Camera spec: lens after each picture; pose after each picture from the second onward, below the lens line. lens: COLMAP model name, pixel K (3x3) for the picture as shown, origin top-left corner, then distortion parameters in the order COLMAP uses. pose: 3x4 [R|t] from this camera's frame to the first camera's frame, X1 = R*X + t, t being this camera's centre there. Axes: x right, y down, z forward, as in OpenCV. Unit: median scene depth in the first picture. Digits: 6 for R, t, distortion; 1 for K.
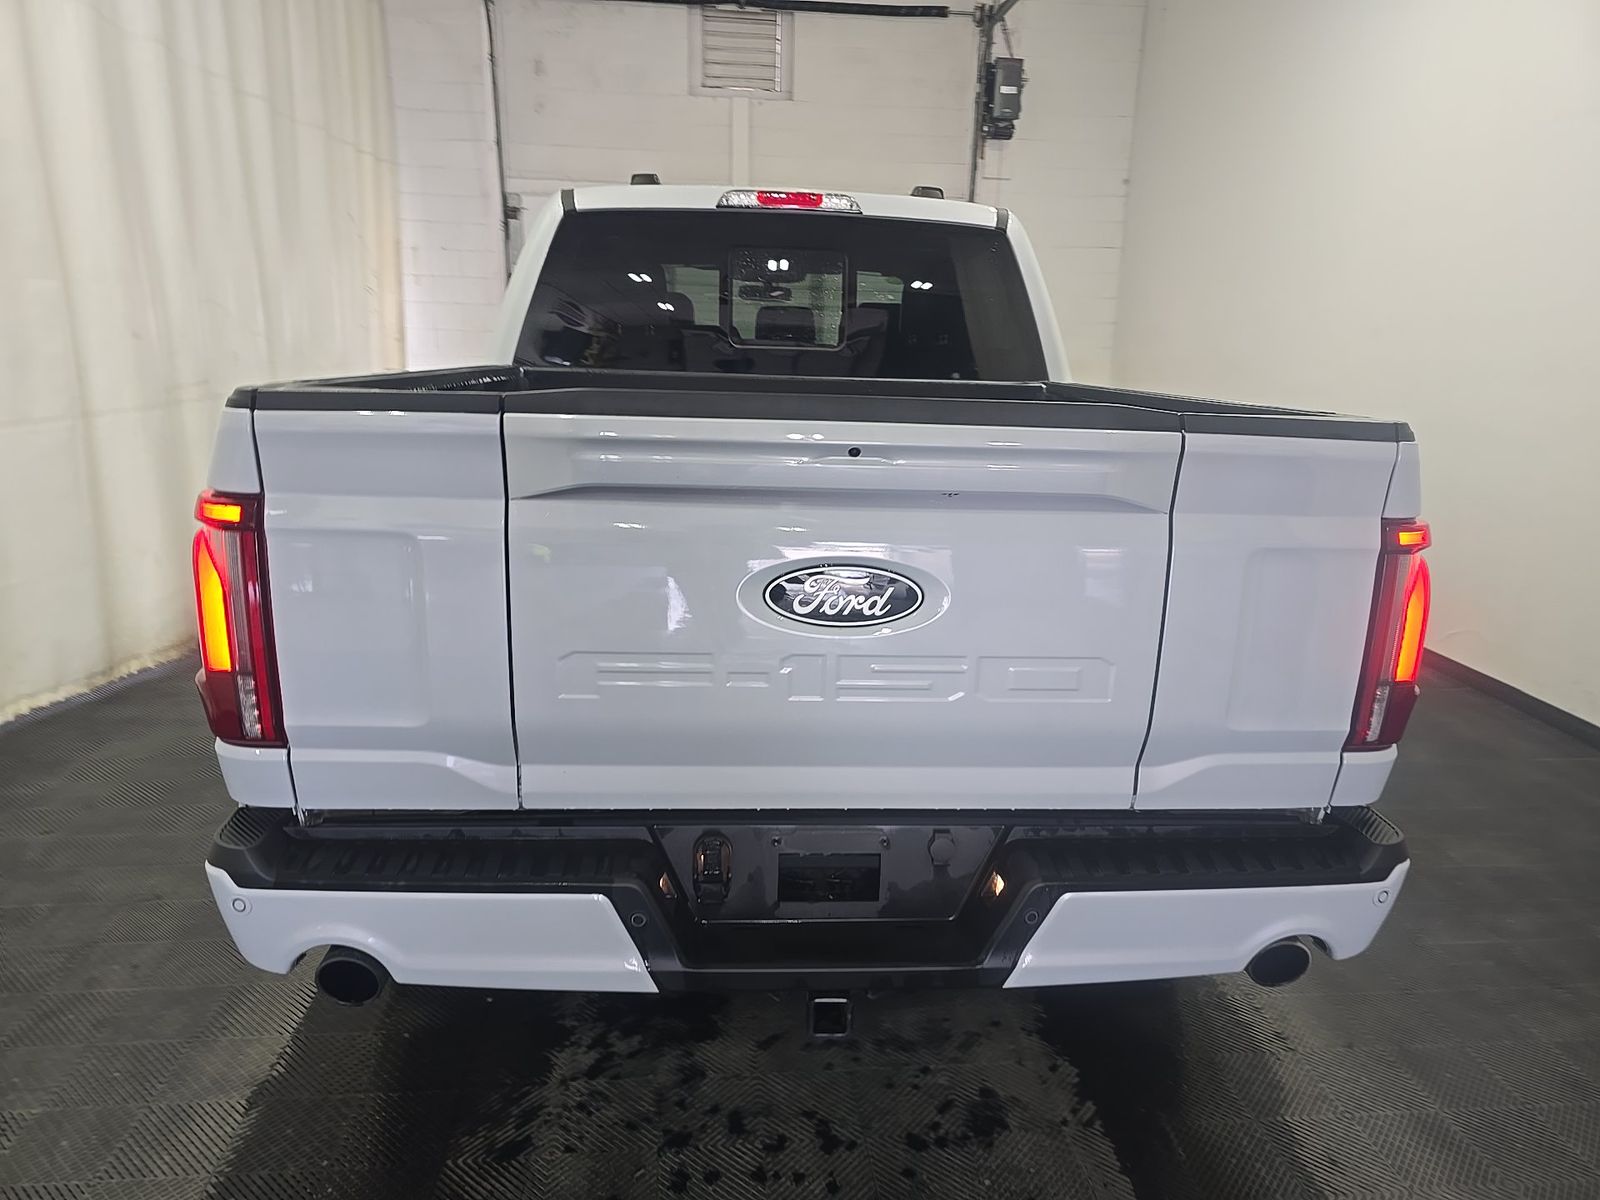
lens RADIAL K [[1081.9, 0, 813.8], [0, 1081.9, 596.5], [0, 0, 1]] dist [0.062672, -0.055549]
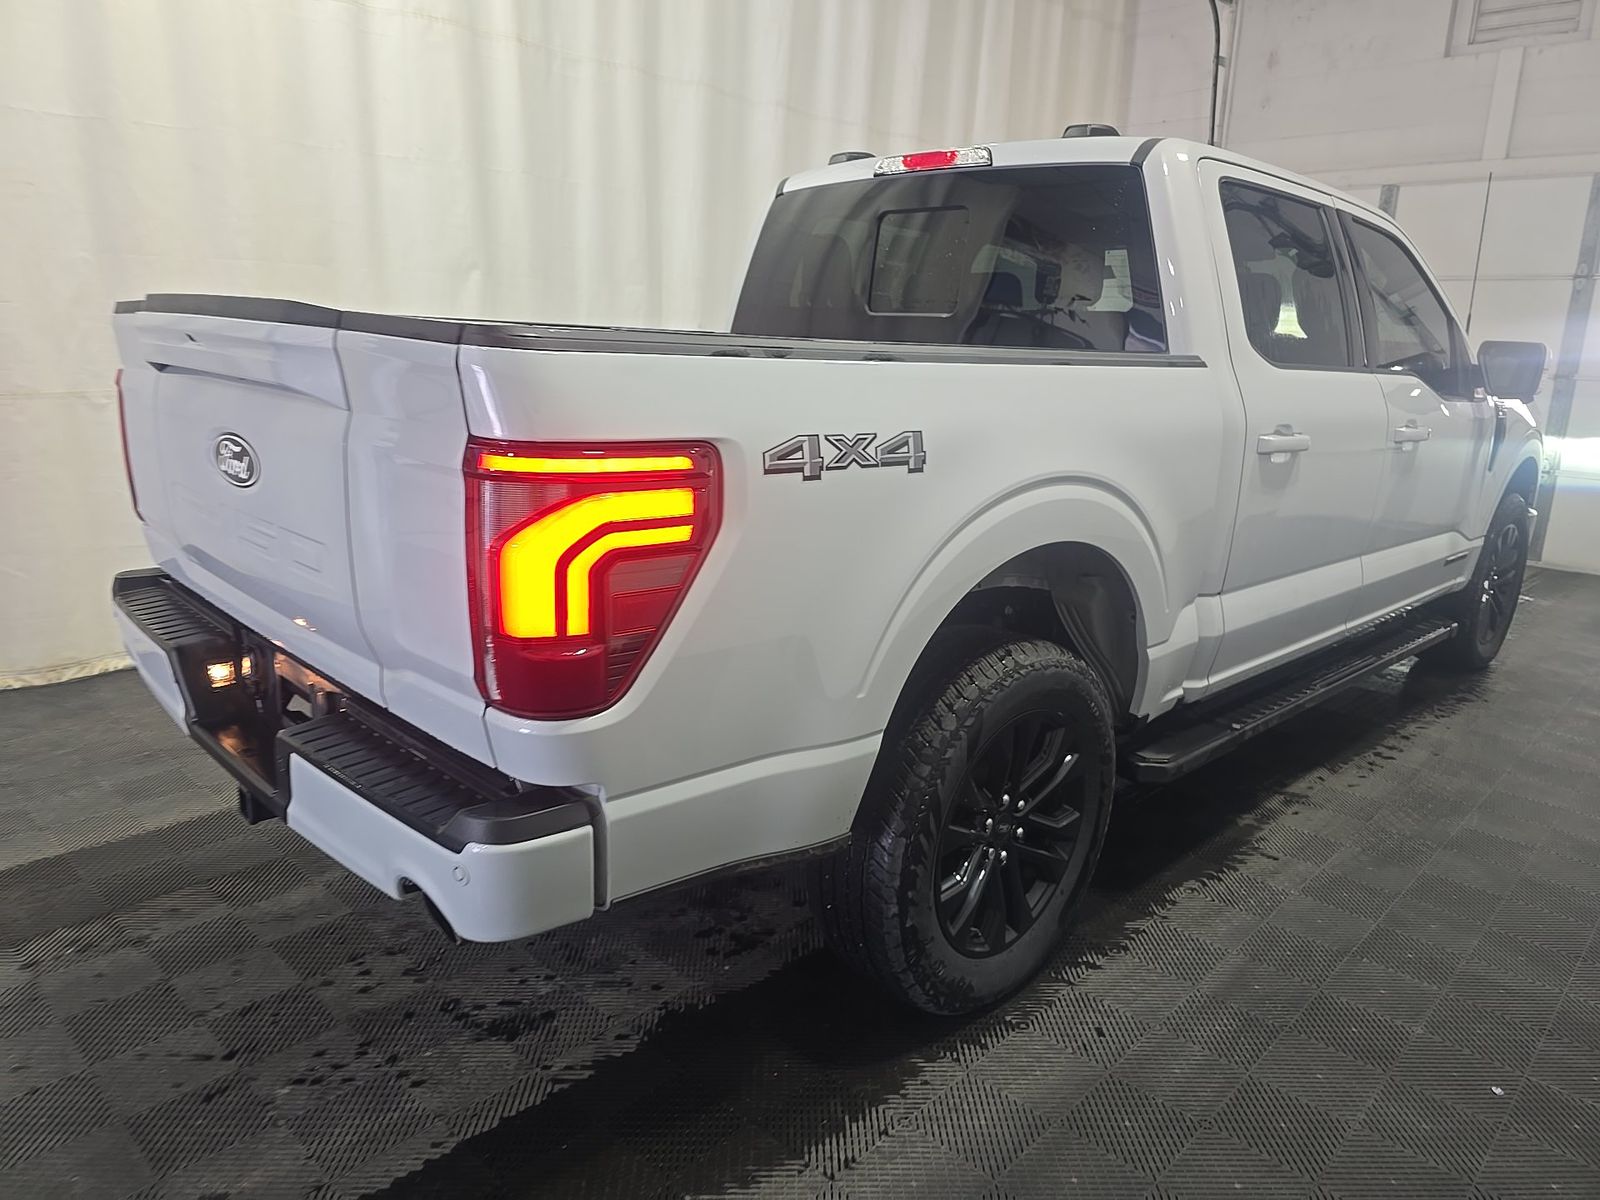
lens RADIAL K [[1072.3, 0, 808.3], [0, 1072.3, 601.7], [0, 0, 1]] dist [0.048037, -0.045510]
pose [[0.645369, 0.179417, -0.742502, 0.685551], [-0.194760, 0.978548, 0.067173, -0.025967], [0.738626, 0.101259, 0.666467, 0.324760]]
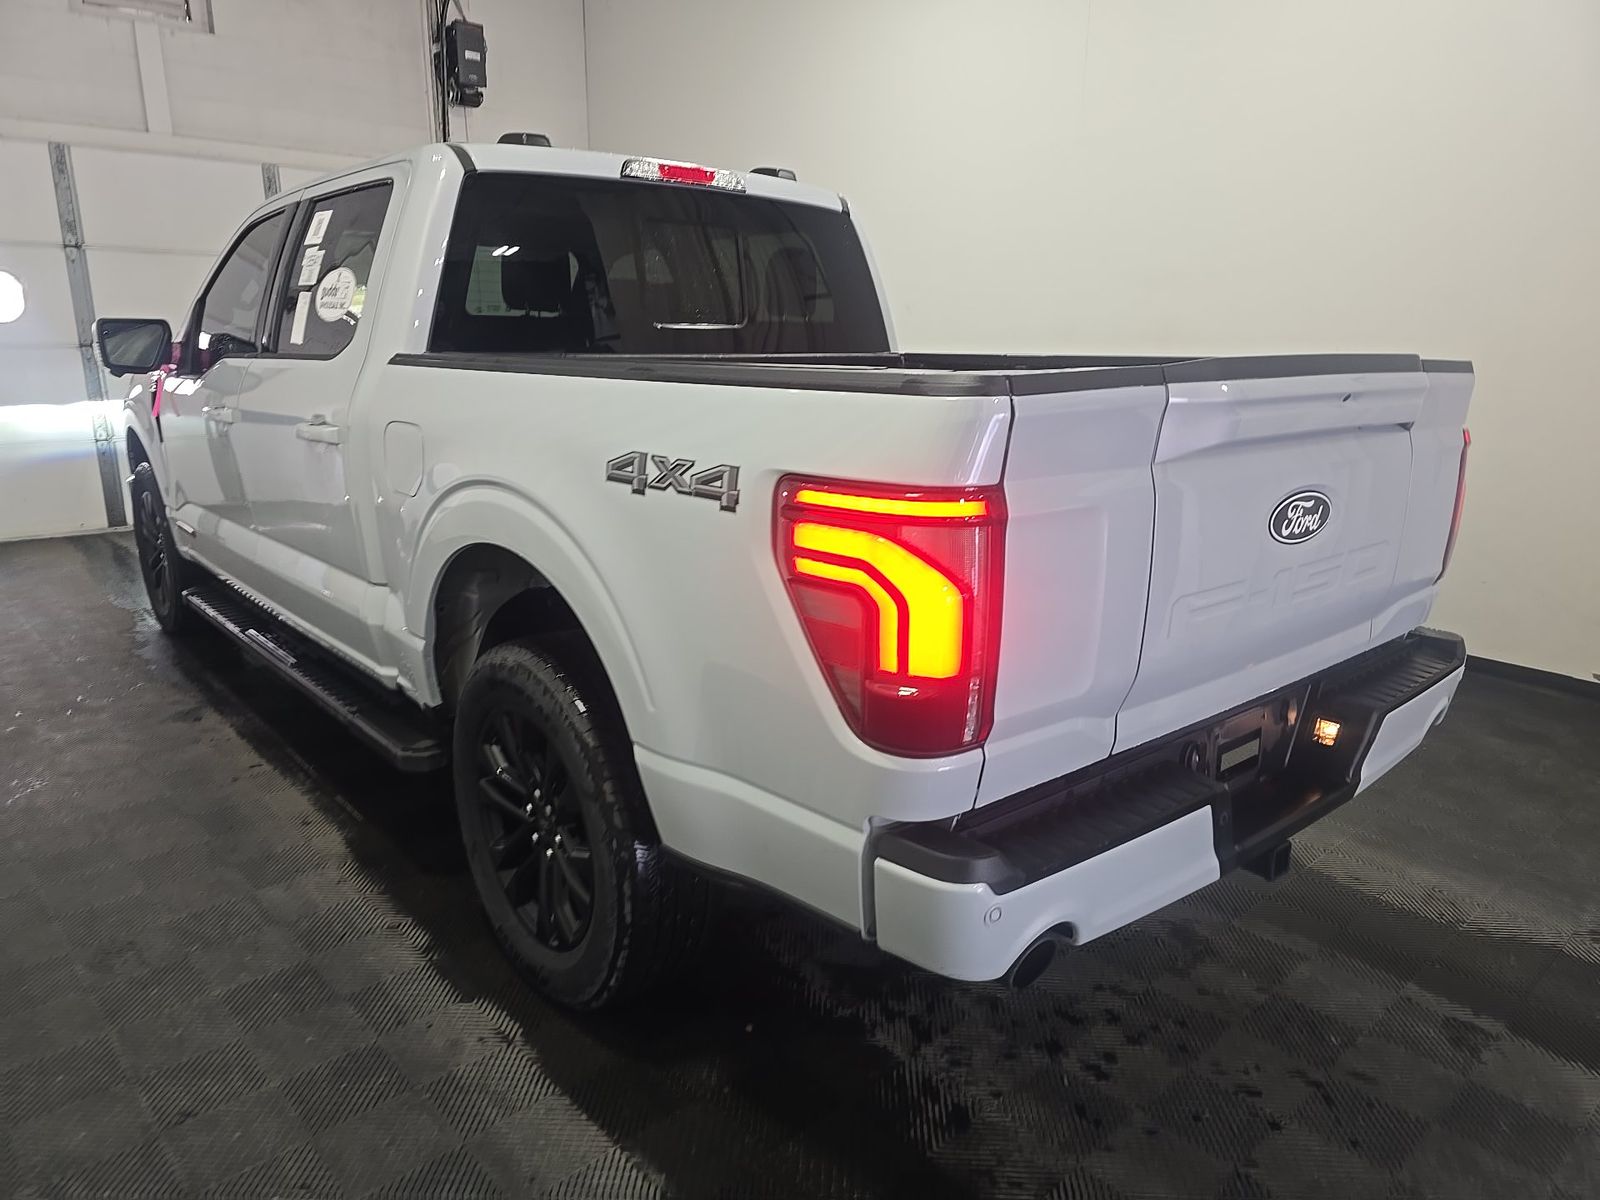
lens RADIAL K [[1081.9, 0, 813.8], [0, 1081.9, 596.5], [0, 0, 1]] dist [0.062672, -0.055549]
pose [[0.796529, -0.164689, 0.581738, -0.564342], [0.152830, 0.985783, 0.069815, -0.040906], [-0.584966, 0.033297, 0.810374, 0.151188]]
